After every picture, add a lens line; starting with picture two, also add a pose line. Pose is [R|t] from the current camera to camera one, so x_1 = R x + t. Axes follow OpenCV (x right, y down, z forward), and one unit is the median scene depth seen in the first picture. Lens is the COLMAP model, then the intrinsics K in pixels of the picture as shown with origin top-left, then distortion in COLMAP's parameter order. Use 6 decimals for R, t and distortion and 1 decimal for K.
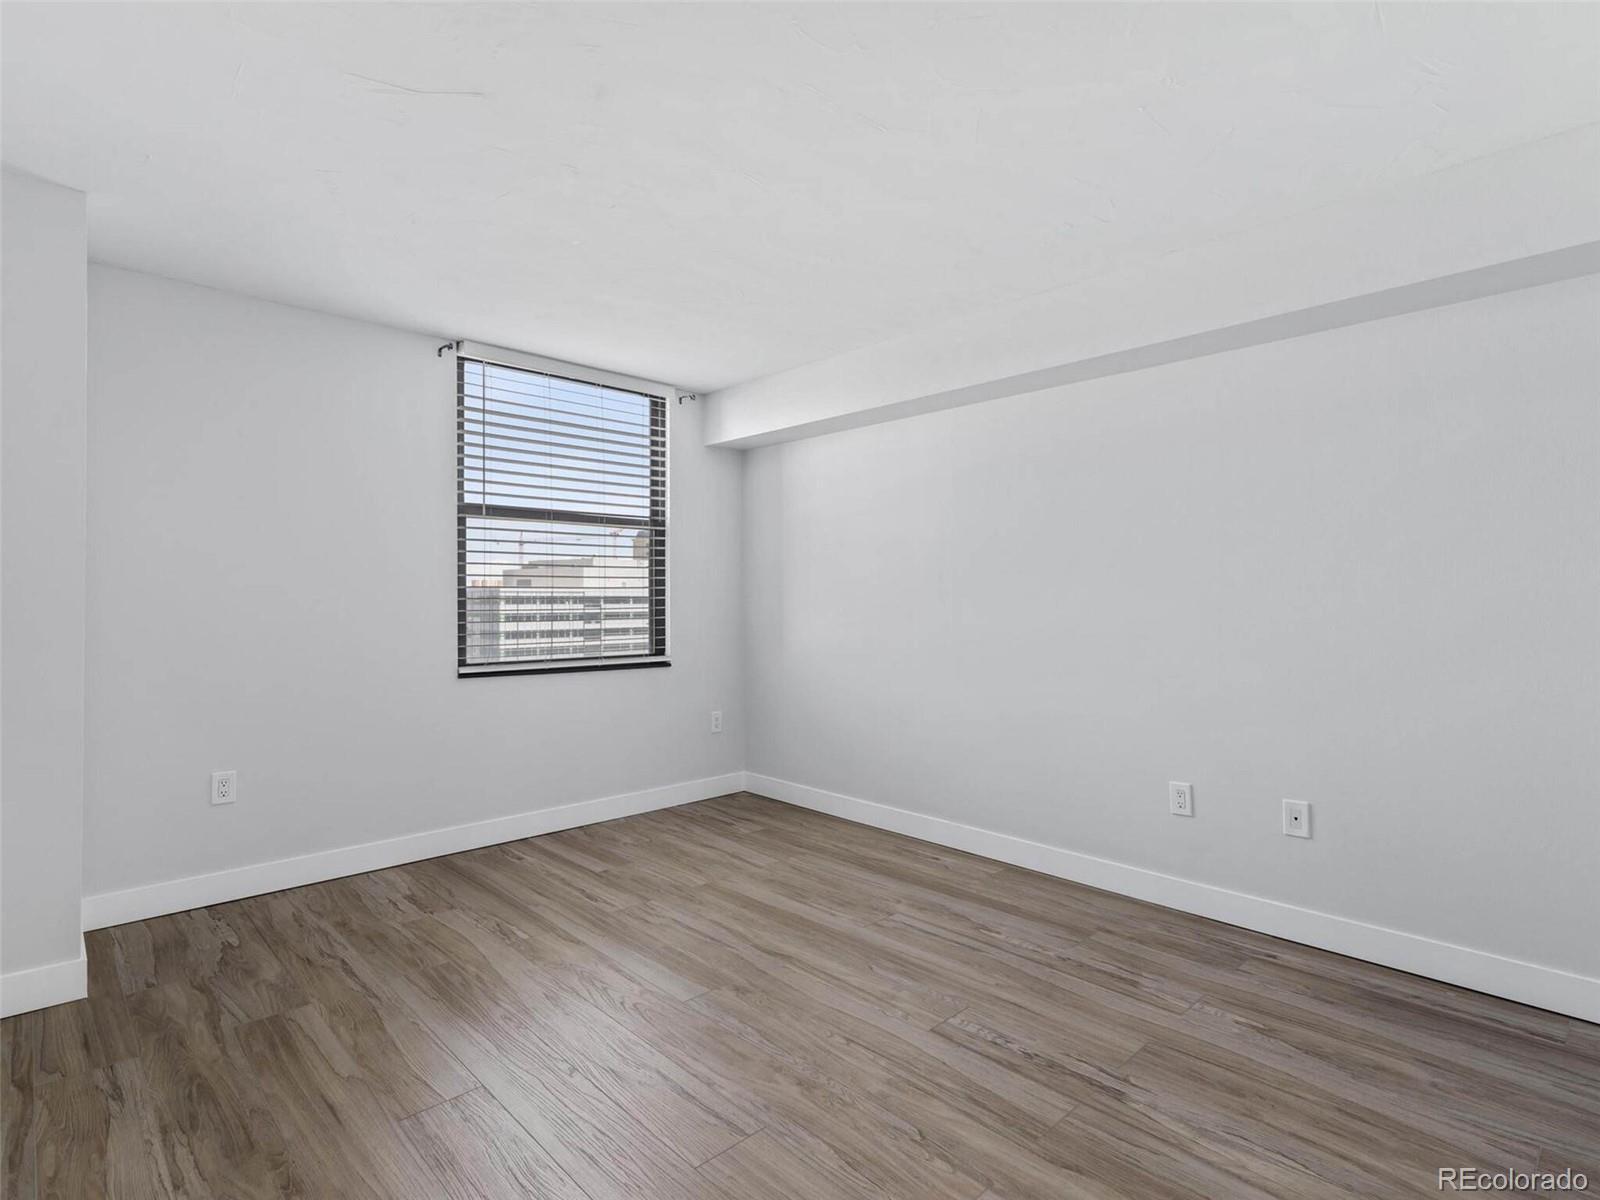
lens RADIAL K [[809.9, 0, 808.4], [0, 809.9, 603.0], [0, 0, 1]] dist [0.012783, -0.007677]
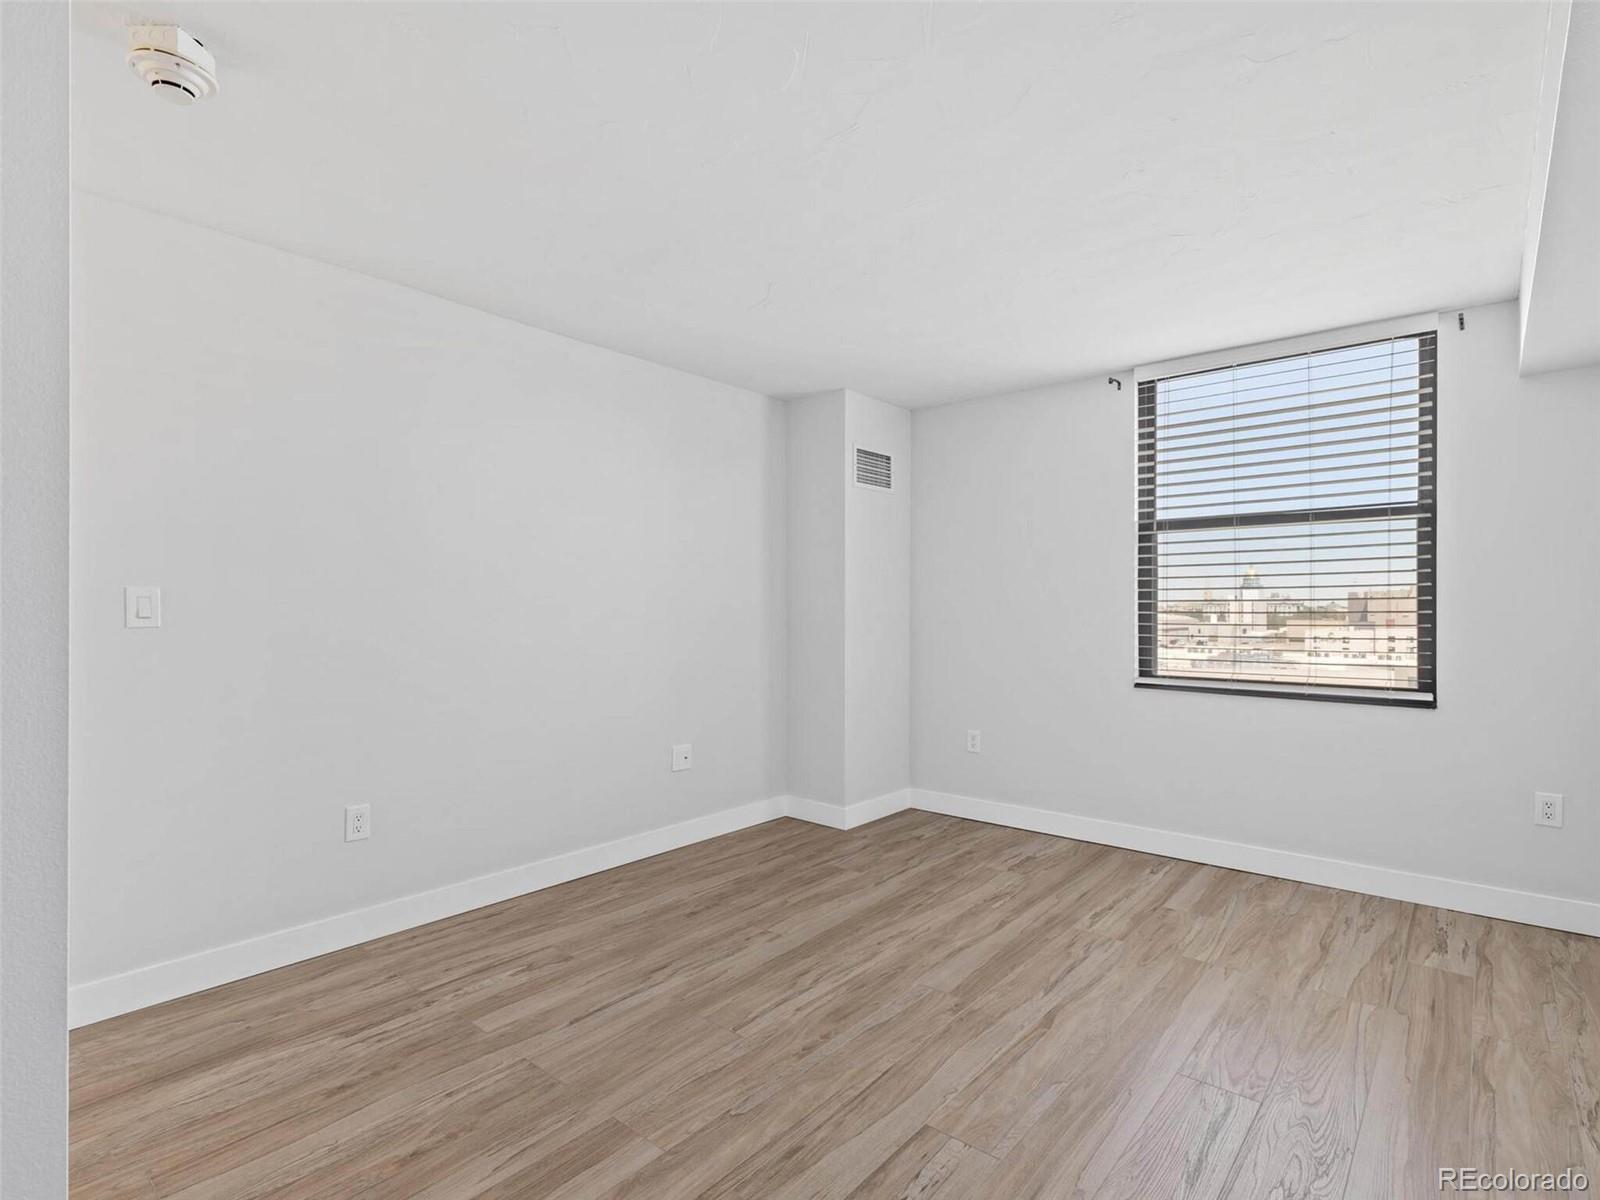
lens RADIAL K [[809.9, 0, 808.4], [0, 809.9, 603.0], [0, 0, 1]] dist [0.012783, -0.007677]
pose [[0.101816, -0.004443, -0.994793, 0.721779], [-0.001815, 0.999988, -0.004652, -0.013998], [0.994802, 0.002280, 0.101807, 0.574041]]
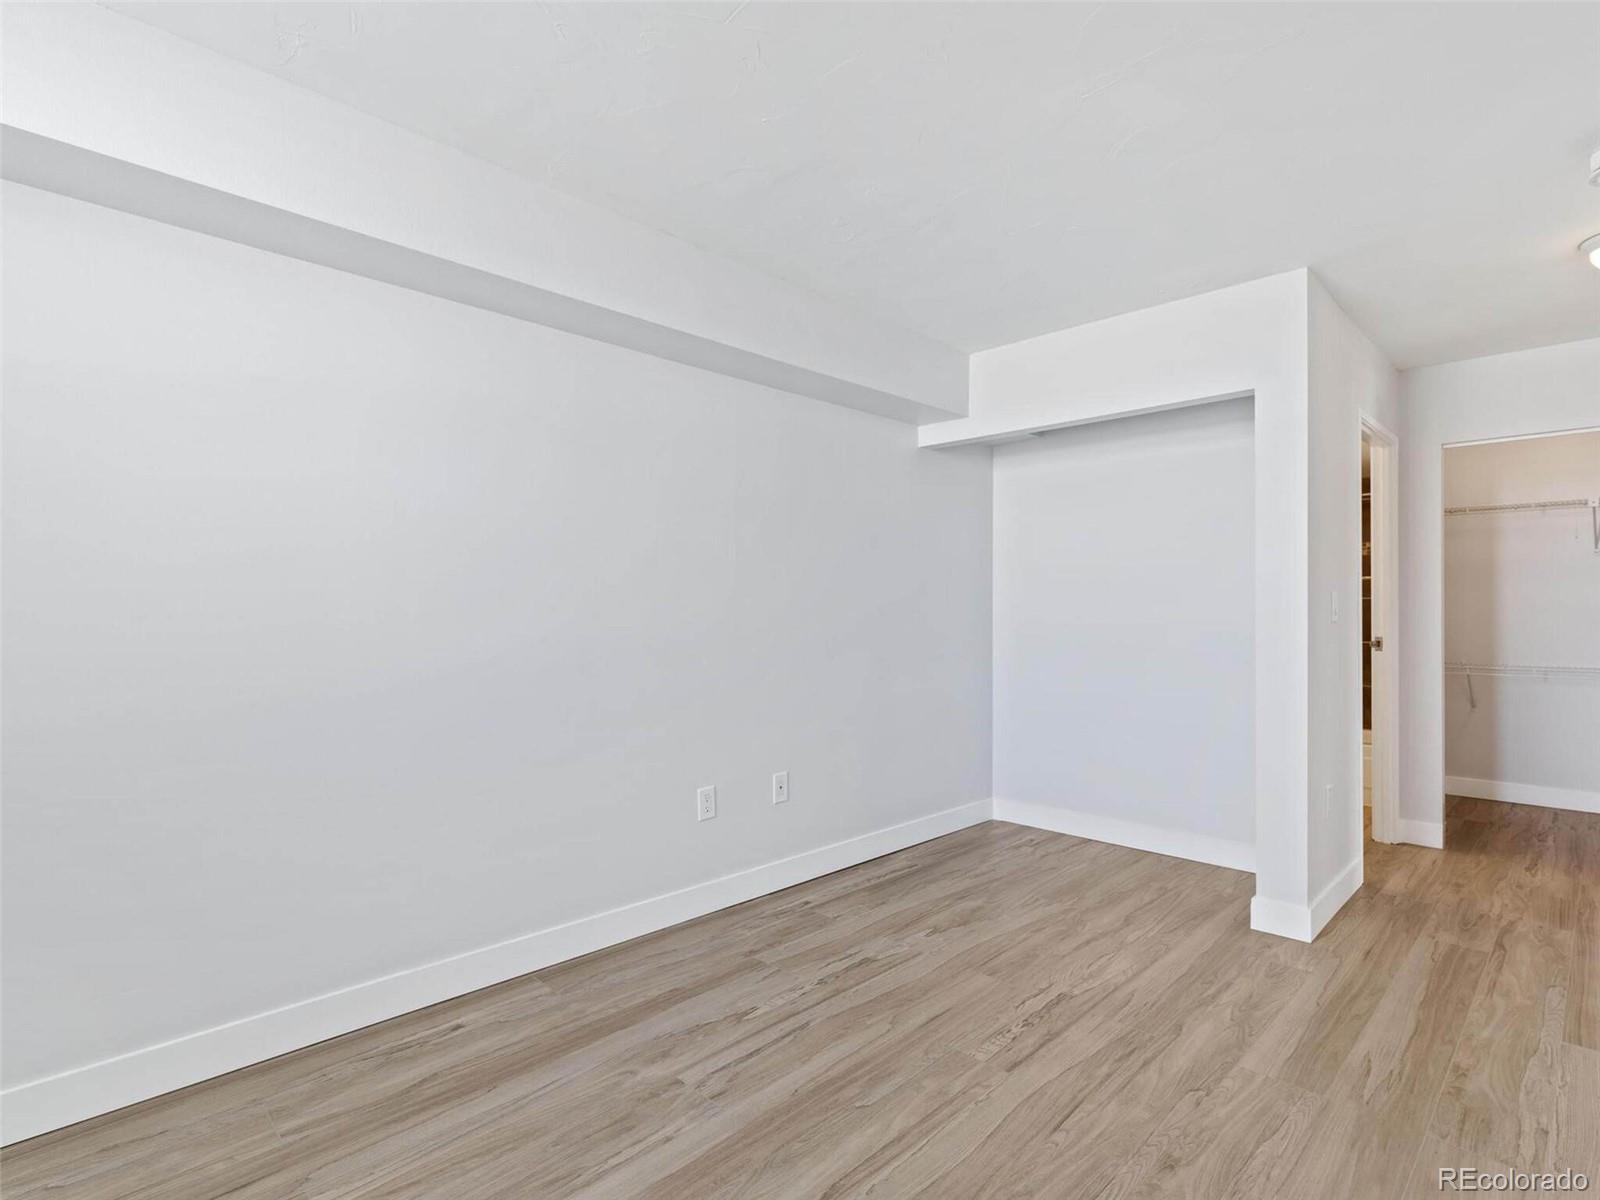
lens RADIAL K [[801.4, 0, 824.5], [0, 801.4, 625.7], [0, 0, 1]] dist [0.003440, 0.000279]
pose [[-0.027305, -0.018466, 0.999457, -0.541548], [-0.001590, 0.999829, 0.018430, 0.002789], [-0.999626, -0.001086, -0.027330, 0.898175]]
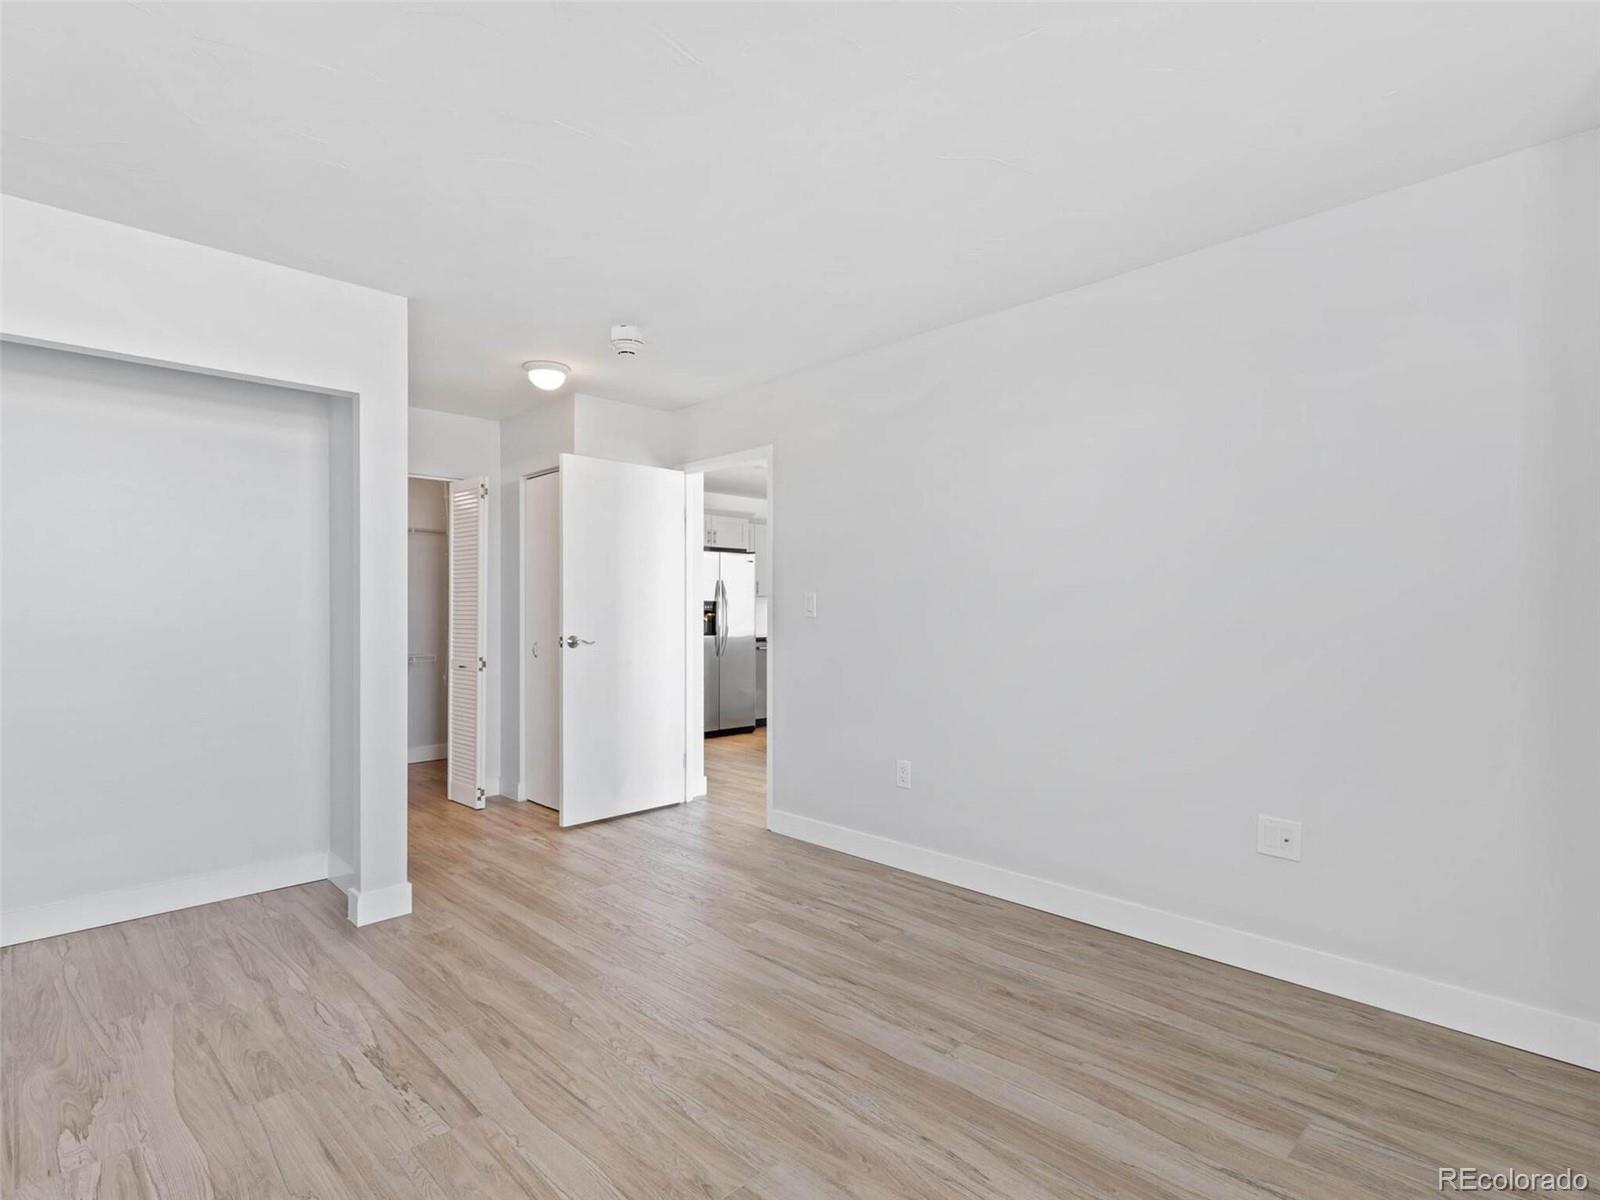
lens RADIAL K [[811.1, 0, 796.1], [0, 811.1, 629.9], [0, 0, 1]] dist [0.001927, 0.000324]
pose [[-0.999997, 0.001268, 0.002186, -0.131926], [0.001322, 0.999680, 0.025264, -0.001168], [-0.002153, 0.025267, -0.999678, 1.335689]]
